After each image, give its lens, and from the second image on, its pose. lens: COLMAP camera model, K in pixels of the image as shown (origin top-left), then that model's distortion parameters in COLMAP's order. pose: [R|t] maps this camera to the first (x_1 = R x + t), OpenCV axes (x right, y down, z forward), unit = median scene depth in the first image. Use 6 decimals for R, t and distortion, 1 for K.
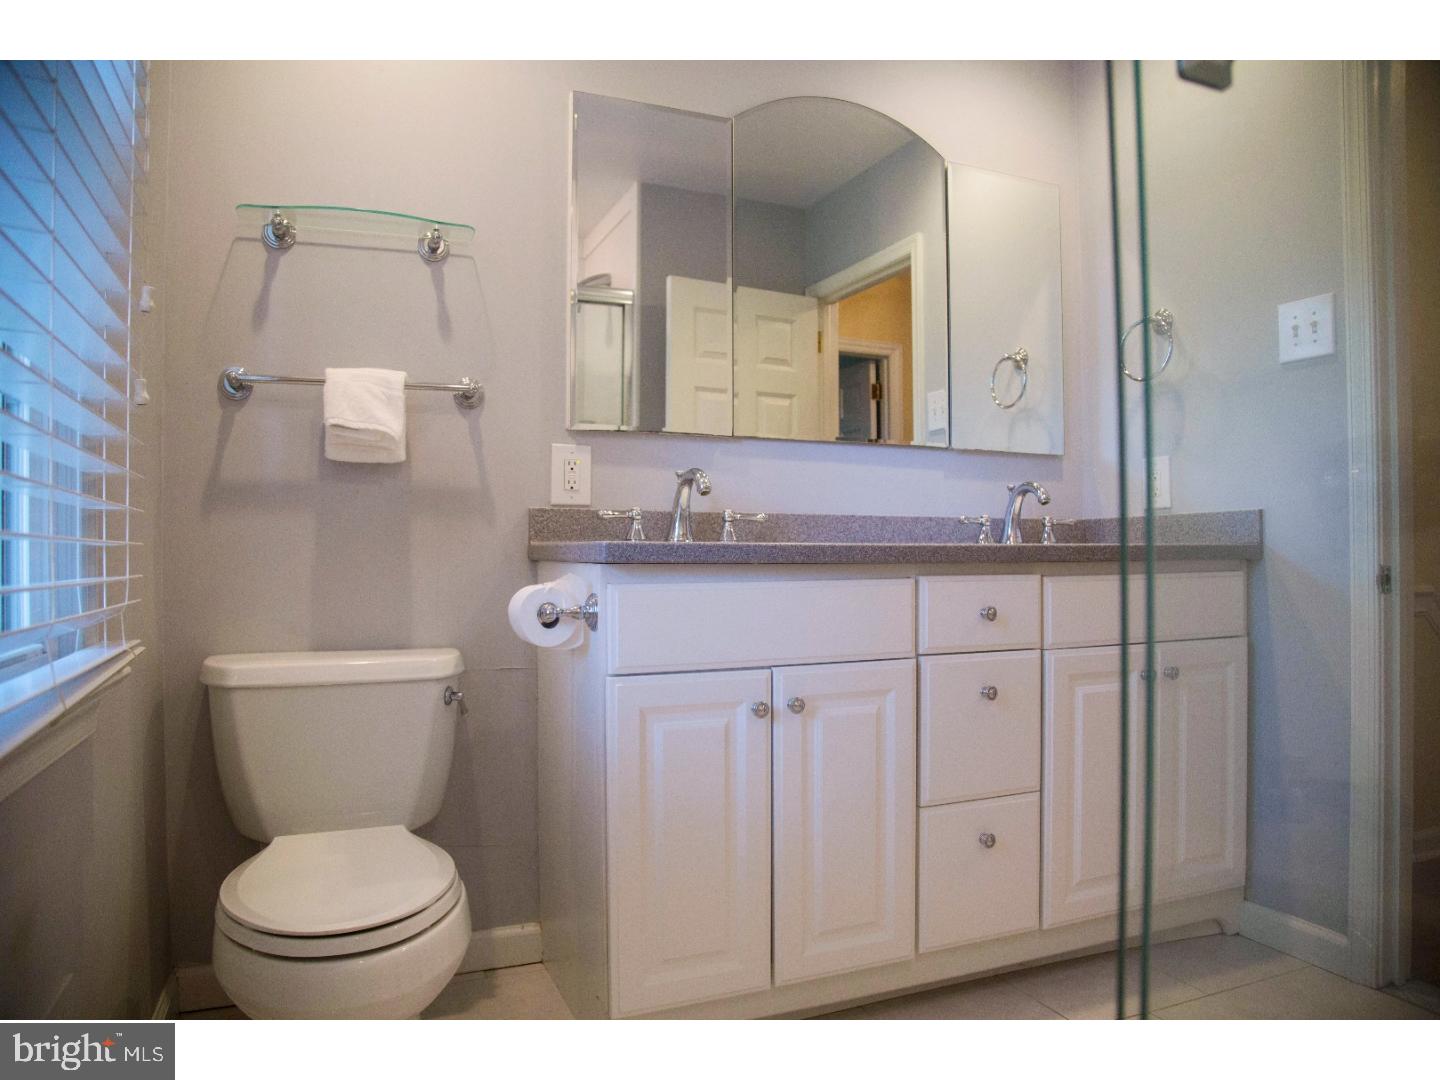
lens RADIAL K [[977.3, 0, 720.0], [0, 977.3, 540.0], [0, 0, 1]] dist [-0.112801, 0.064609]
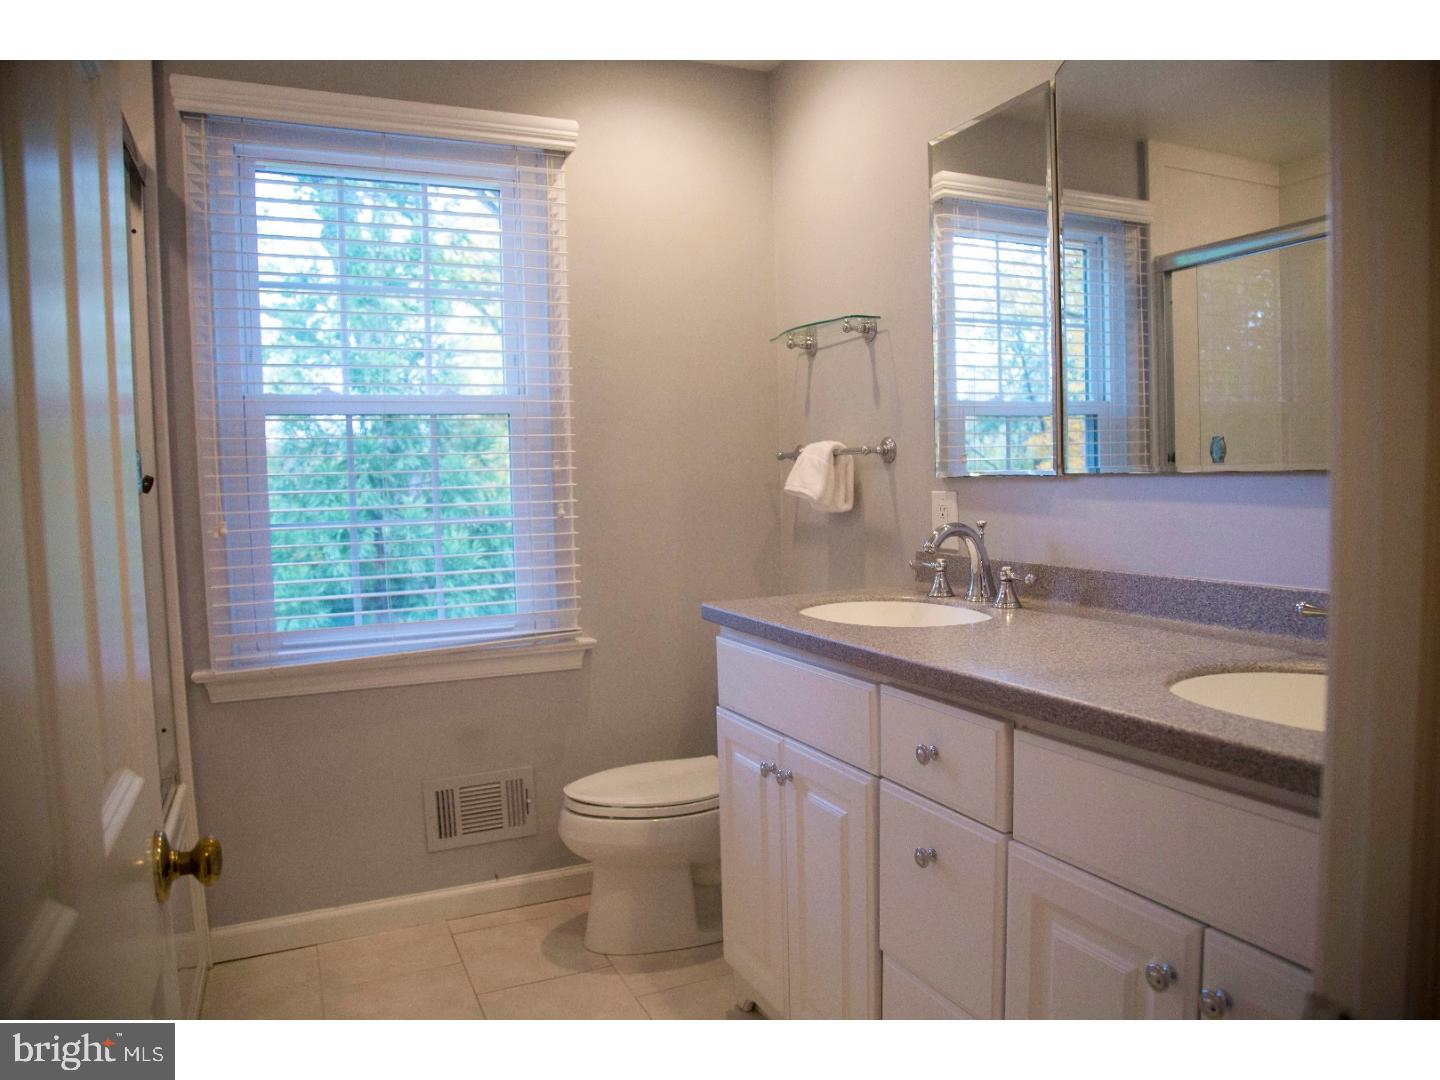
lens RADIAL K [[977.3, 0, 720.0], [0, 977.3, 540.0], [0, 0, 1]] dist [-0.112801, 0.064609]
pose [[0.044986, 0.062655, -0.997021, 0.917442], [0.038297, 0.997189, 0.064394, -0.128131], [0.998253, -0.041080, 0.042460, 0.749928]]
